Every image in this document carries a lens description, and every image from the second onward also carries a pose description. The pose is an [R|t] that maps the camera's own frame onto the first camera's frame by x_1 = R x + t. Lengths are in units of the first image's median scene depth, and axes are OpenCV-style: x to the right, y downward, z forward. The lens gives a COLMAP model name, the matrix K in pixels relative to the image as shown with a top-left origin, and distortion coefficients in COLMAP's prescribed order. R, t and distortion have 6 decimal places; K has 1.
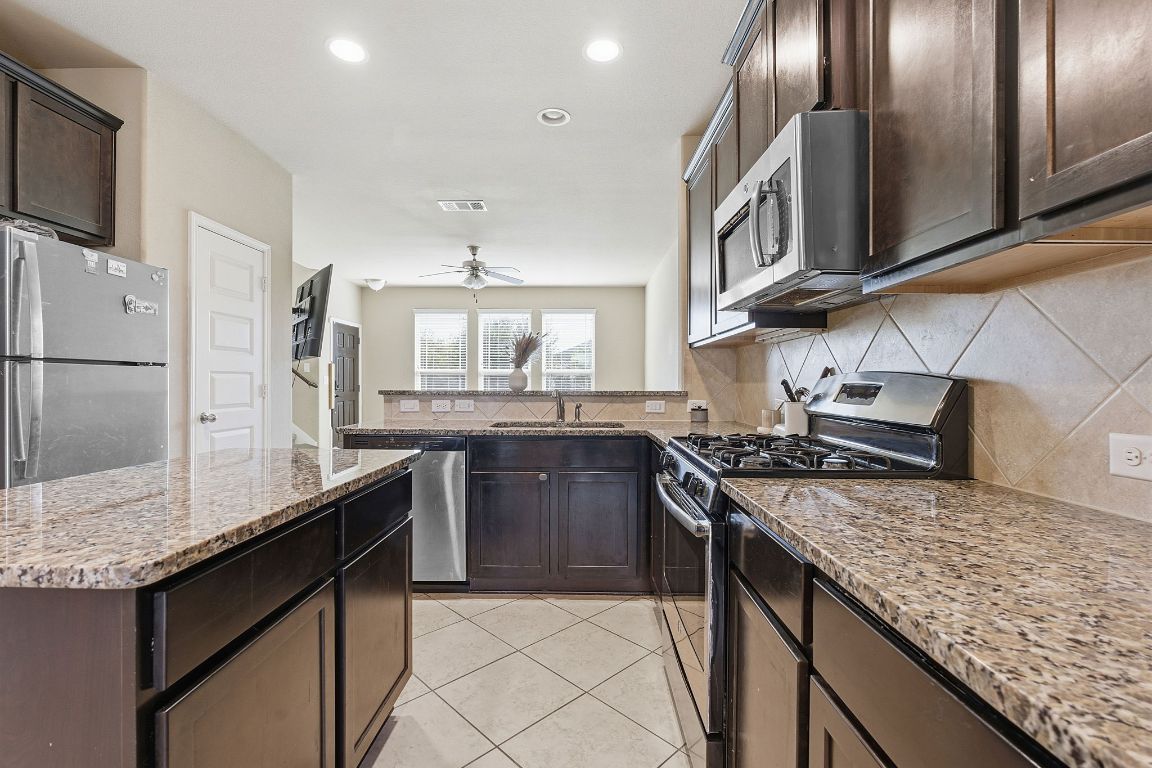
lens RADIAL K [[511.6, 0, 578.9], [0, 511.6, 373.3], [0, 0, 1]] dist [-0.010334, 0.000211]
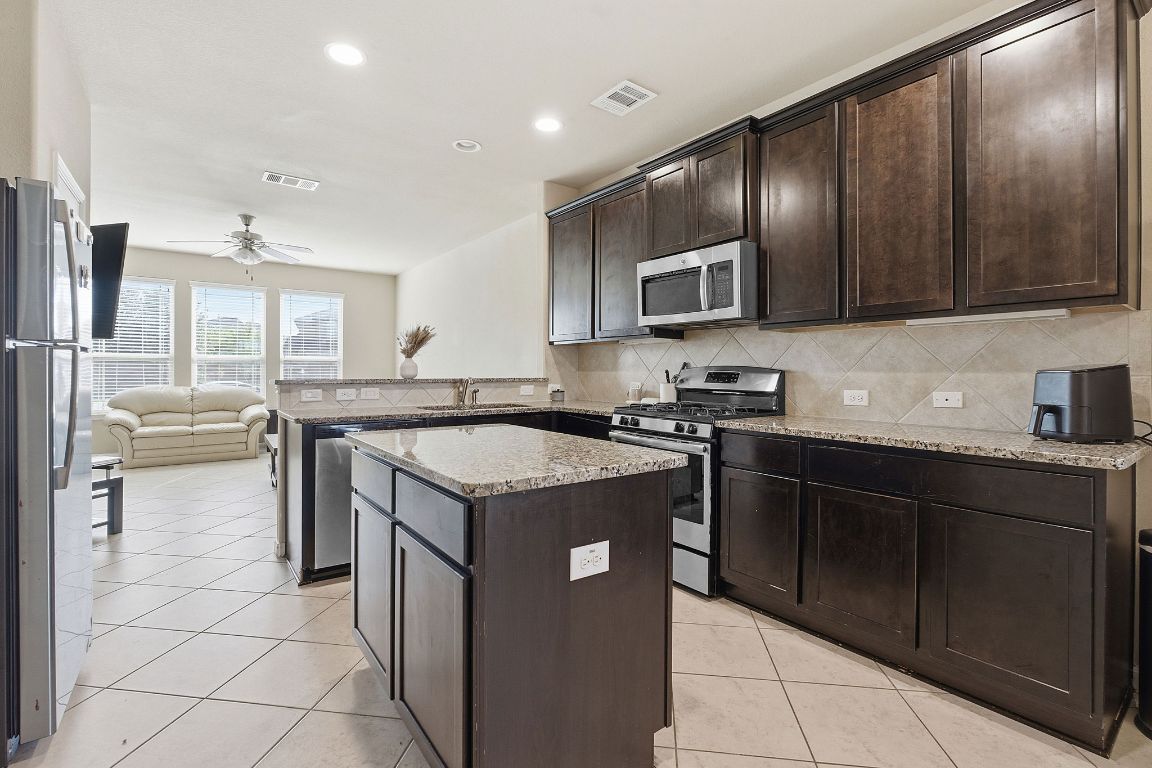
lens RADIAL K [[506.7, 0, 593.3], [0, 506.7, 370.5], [0, 0, 1]] dist [-0.000772, 0.000360]
pose [[0.789738, -0.000457, 0.613444, -0.528468], [-0.011059, 0.999827, 0.014981, -0.004853], [-0.613344, -0.018615, 0.789596, -0.102836]]
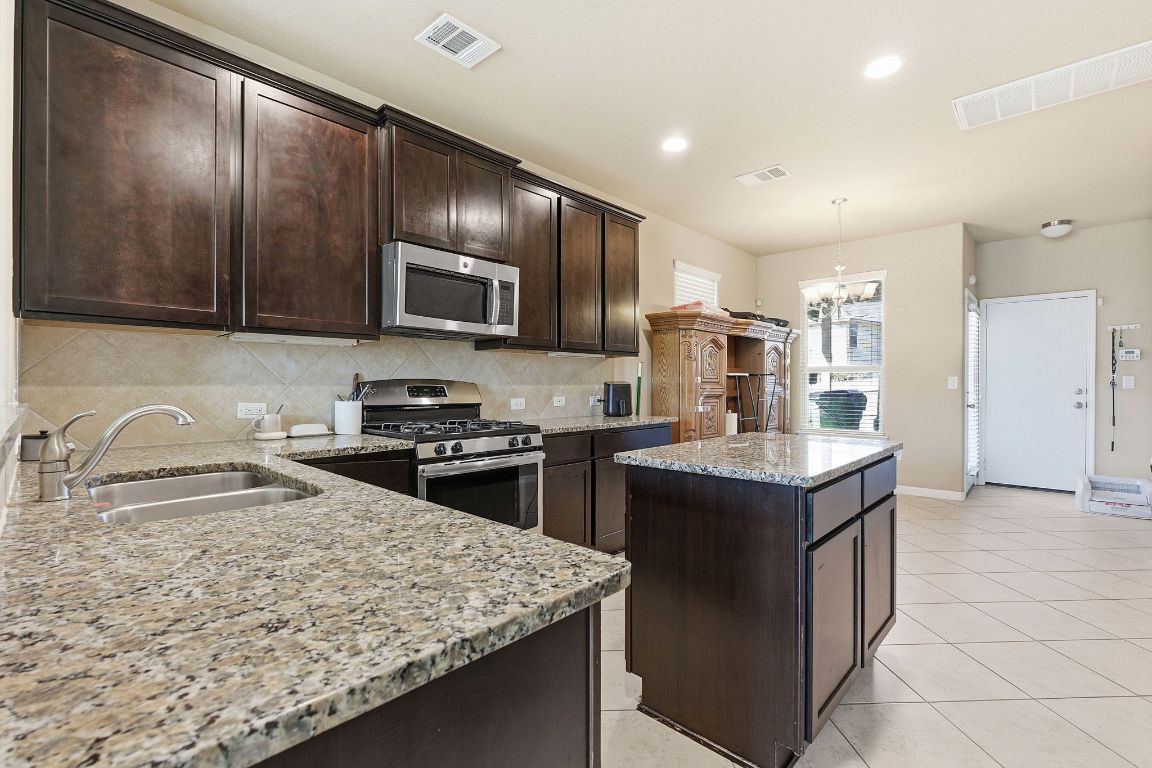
lens RADIAL K [[508.9, 0, 560.6], [0, 508.9, 384.8], [0, 0, 1]] dist [0.000638, 0.000387]
pose [[-0.705323, -0.005342, 0.708866, -0.546393], [-0.015938, 0.999838, -0.008324, 0.012629], [-0.708707, -0.017169, -0.705294, 1.023606]]
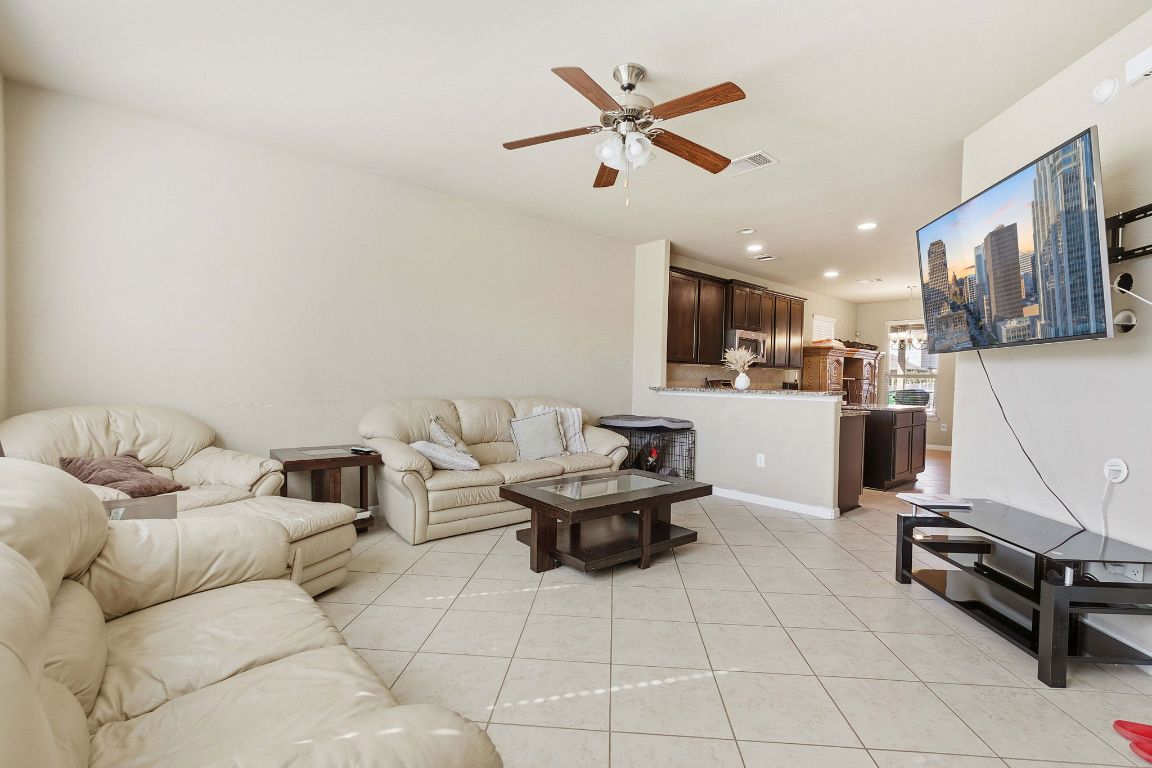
lens RADIAL K [[511.6, 0, 578.9], [0, 511.6, 373.3], [0, 0, 1]] dist [-0.010334, 0.000211]
pose [[-0.646621, -0.011598, 0.762723, -0.999899], [-0.037567, 0.999155, -0.016655, 0.030121], [-0.761886, -0.039423, -0.646511, 2.488997]]
